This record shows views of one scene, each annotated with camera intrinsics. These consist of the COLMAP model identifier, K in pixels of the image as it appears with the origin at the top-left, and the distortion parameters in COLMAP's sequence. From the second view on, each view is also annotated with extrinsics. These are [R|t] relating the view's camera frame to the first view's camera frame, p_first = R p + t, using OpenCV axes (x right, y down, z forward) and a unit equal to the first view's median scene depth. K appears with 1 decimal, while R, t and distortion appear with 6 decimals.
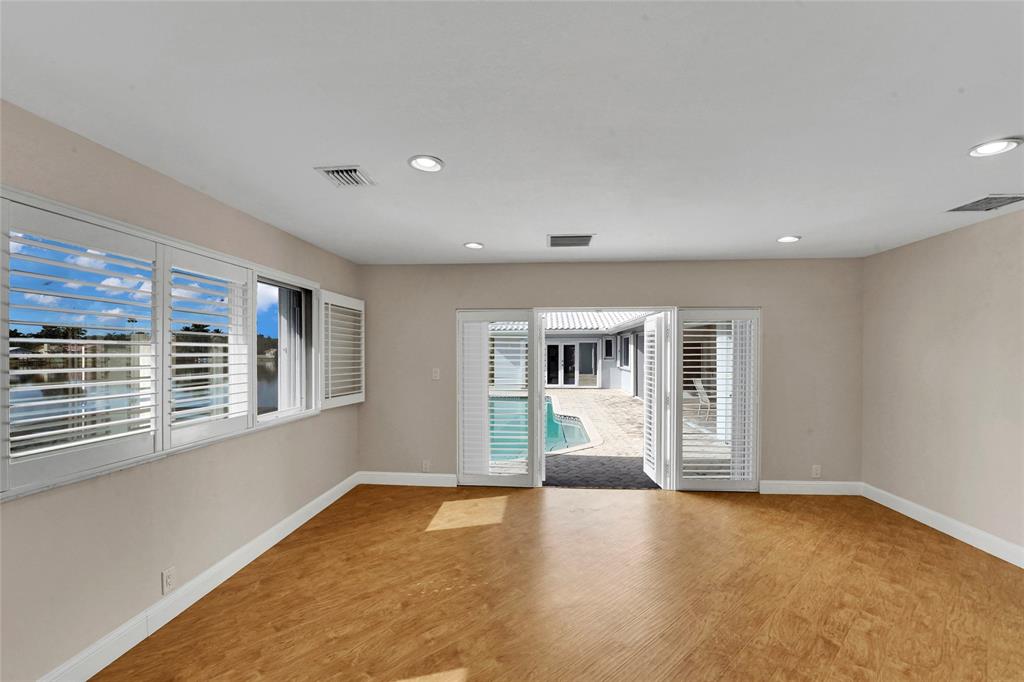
lens RADIAL K [[426.4, 0, 514.2], [0, 426.4, 351.1], [0, 0, 1]] dist [-0.023989, 0.000293]
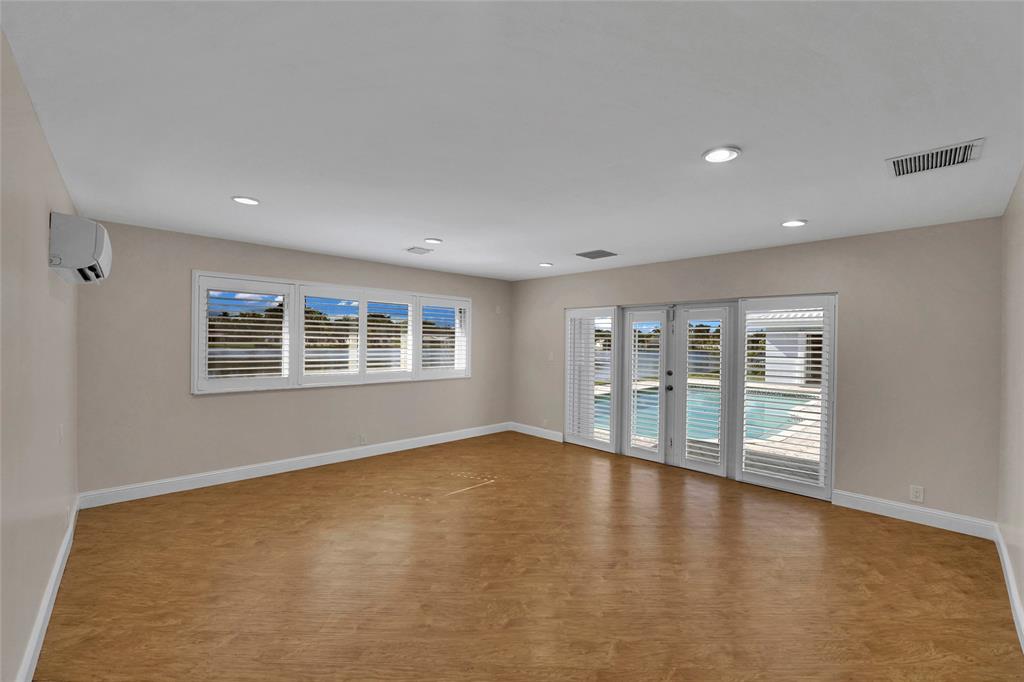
lens RADIAL K [[421.5, 0, 515.4], [0, 421.5, 340.4], [0, 0, 1]] dist [-0.024326, 0.000355]
pose [[0.753890, 0.009338, -0.656934, 0.770077], [-0.010365, 0.999944, 0.002319, 0.002465], [0.656919, 0.005061, 0.753944, -0.101251]]
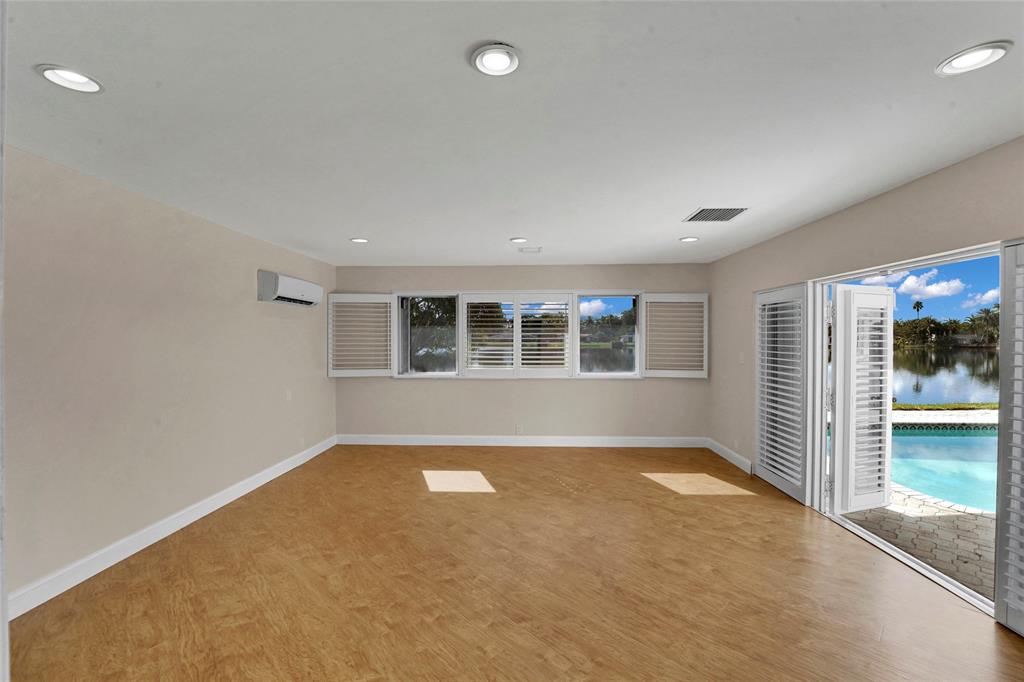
lens RADIAL K [[421.5, 0, 515.4], [0, 421.5, 340.4], [0, 0, 1]] dist [-0.024326, 0.000355]
pose [[0.046717, 0.013739, -0.998814, 1.005505], [0.005854, 0.999884, 0.014027, -0.008290], [0.998891, -0.006502, 0.046631, 0.524276]]
